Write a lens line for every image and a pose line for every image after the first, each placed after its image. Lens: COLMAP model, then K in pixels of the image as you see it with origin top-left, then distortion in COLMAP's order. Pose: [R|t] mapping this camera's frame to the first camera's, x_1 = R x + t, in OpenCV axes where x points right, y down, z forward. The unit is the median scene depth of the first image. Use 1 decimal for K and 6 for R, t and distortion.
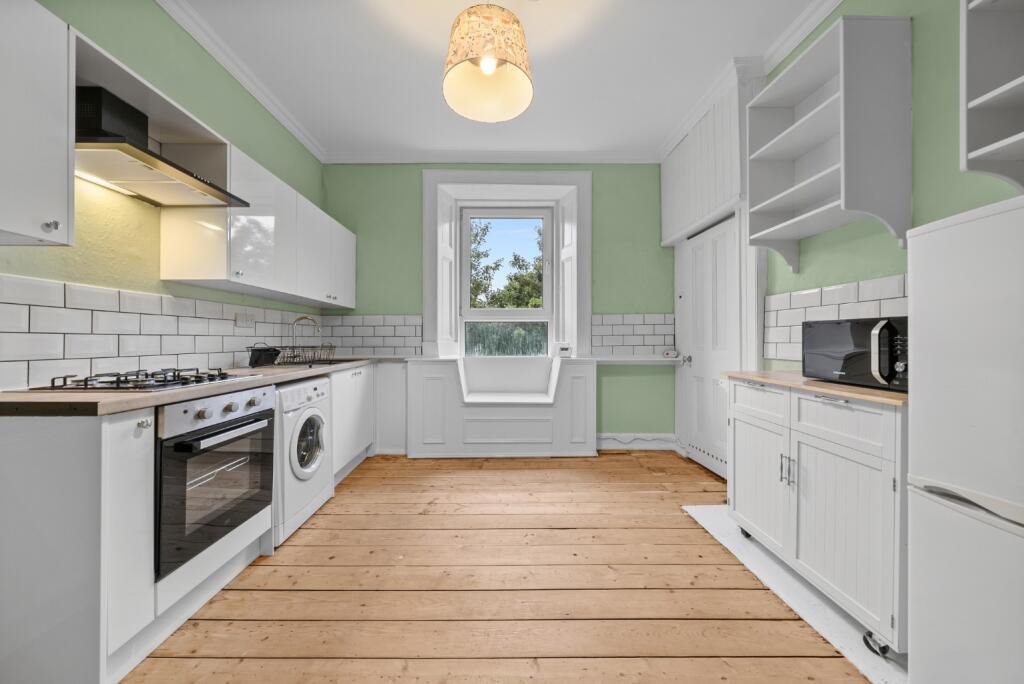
lens RADIAL K [[358.8, 0, 507.0], [0, 358.8, 341.6], [0, 0, 1]] dist [-0.010563, -0.000091]
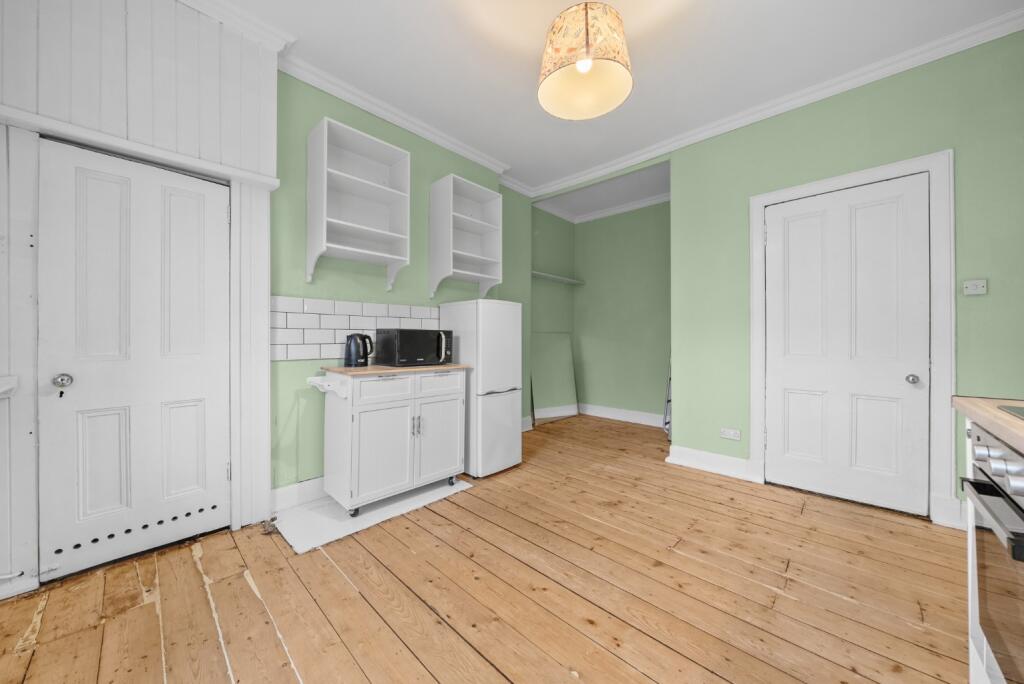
lens RADIAL K [[358.8, 0, 507.0], [0, 358.8, 341.6], [0, 0, 1]] dist [-0.010563, -0.000091]
pose [[-0.719750, -0.002666, 0.694228, -0.391927], [0.002548, 0.999976, 0.006481, -0.008647], [-0.694229, 0.006434, -0.719726, 1.275126]]
